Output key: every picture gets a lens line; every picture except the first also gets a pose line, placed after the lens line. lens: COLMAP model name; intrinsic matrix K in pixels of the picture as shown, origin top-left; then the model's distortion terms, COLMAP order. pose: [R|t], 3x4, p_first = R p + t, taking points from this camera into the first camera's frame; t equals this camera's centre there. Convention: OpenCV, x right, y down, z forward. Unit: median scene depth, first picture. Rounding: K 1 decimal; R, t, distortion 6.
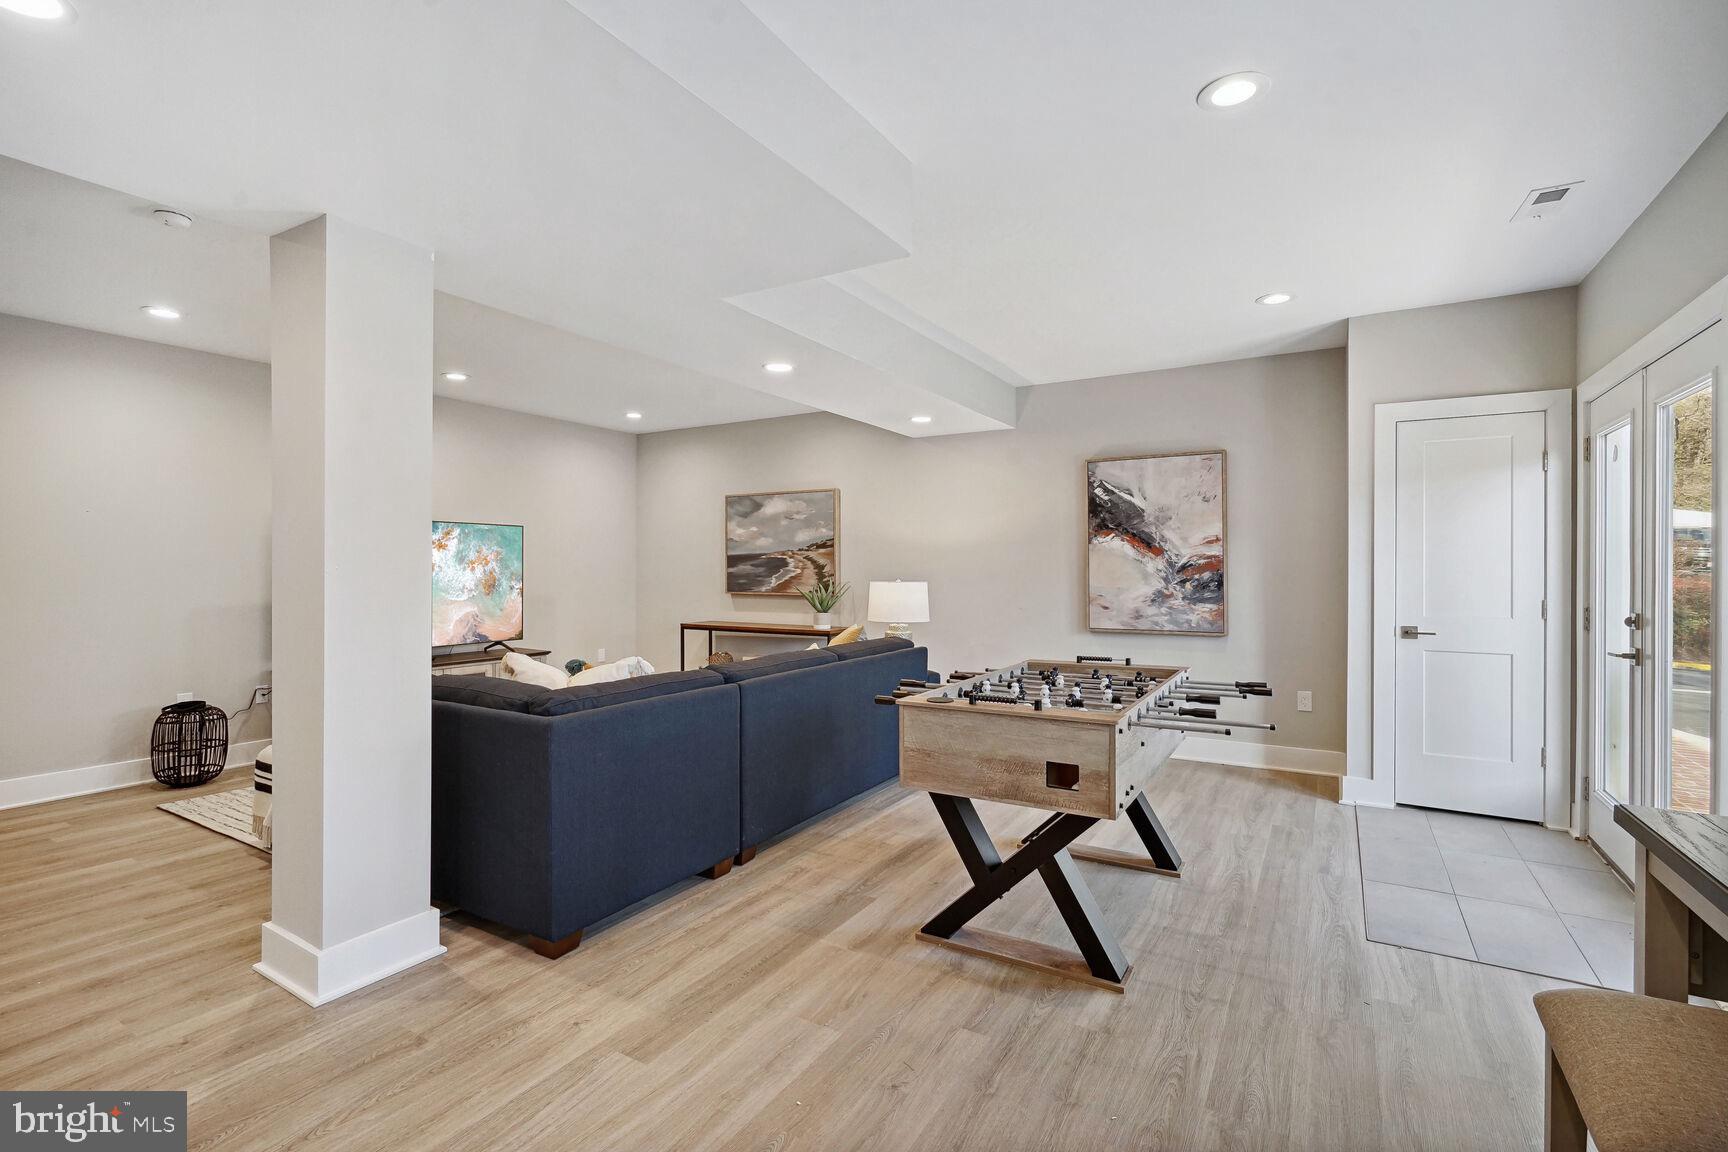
lens RADIAL K [[785.3, 0, 864.0], [0, 785.3, 576.0], [0, 0, 1]] dist [-0.000403, 0.000085]
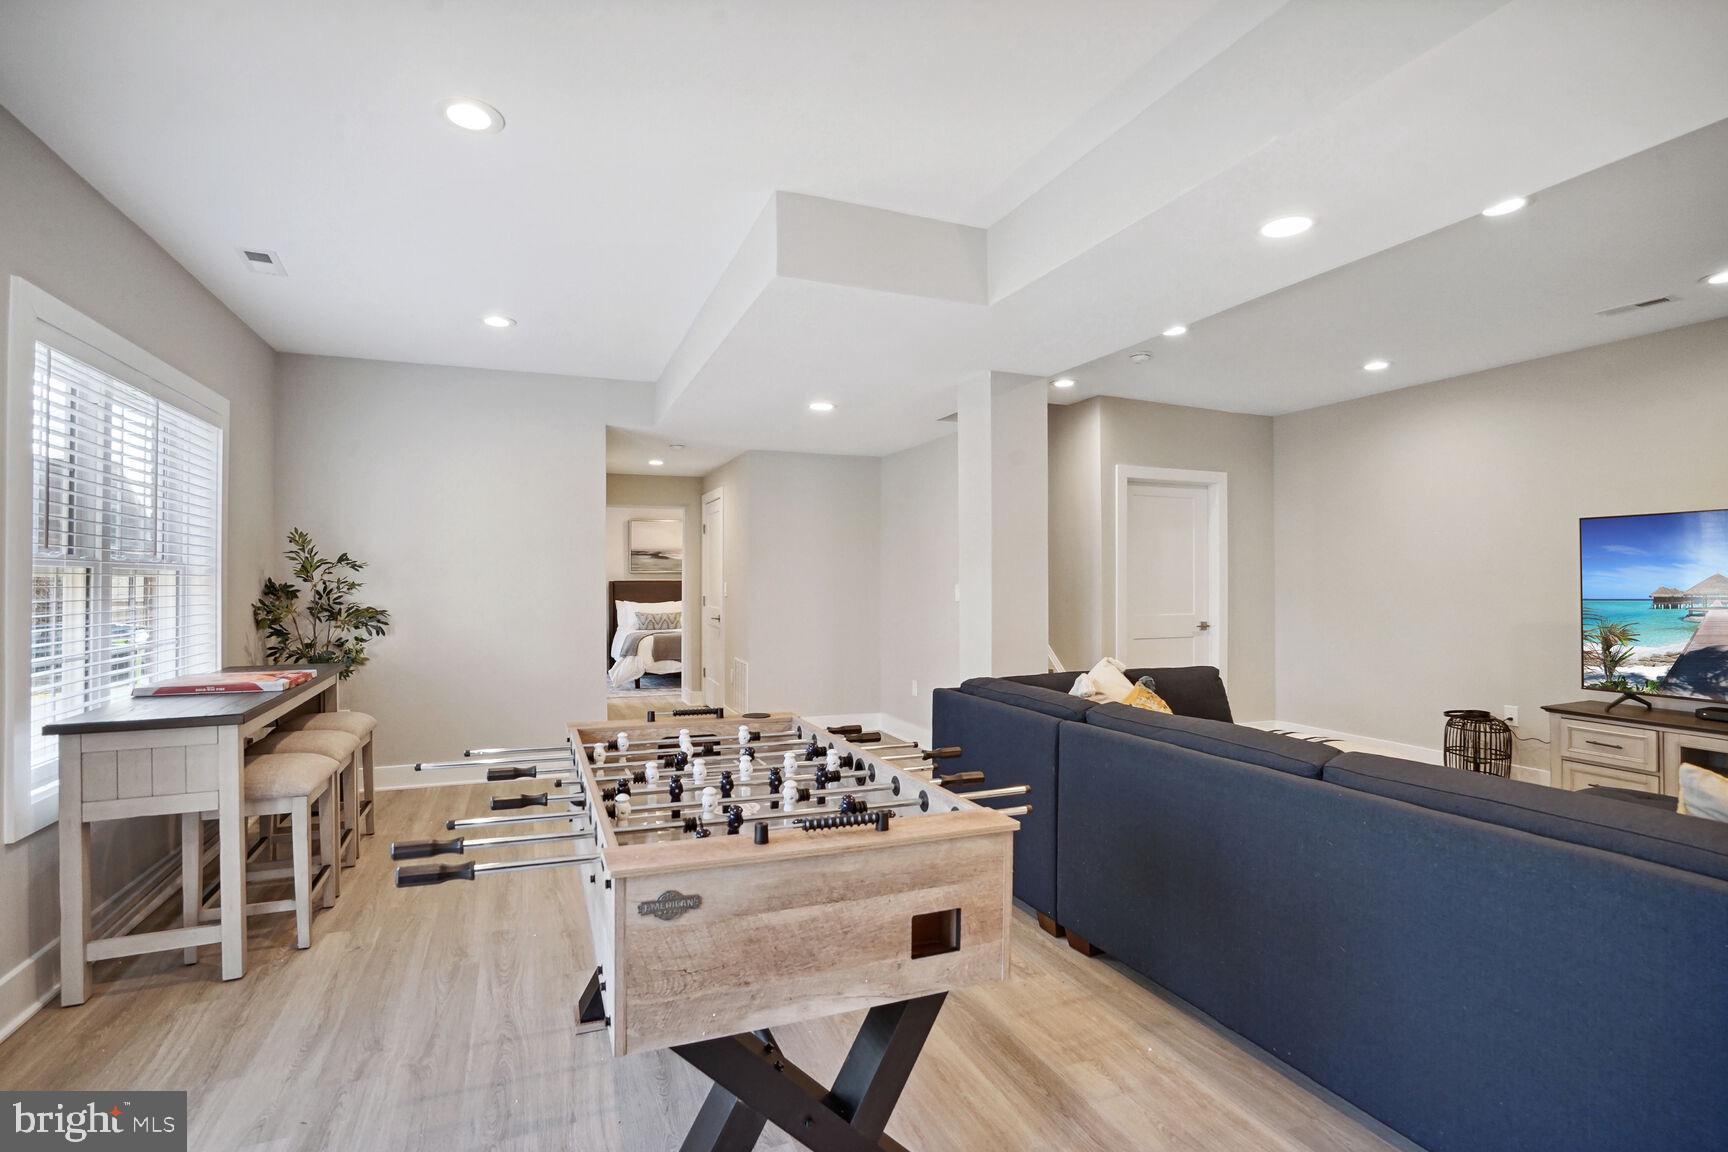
lens RADIAL K [[785.3, 0, 864.0], [0, 785.3, 576.0], [0, 0, 1]] dist [-0.000403, 0.000085]
pose [[-0.590321, -0.006035, -0.807146, 0.730628], [0.001169, 0.999965, -0.008332, -0.018252], [0.807168, -0.005862, -0.590293, 1.491822]]
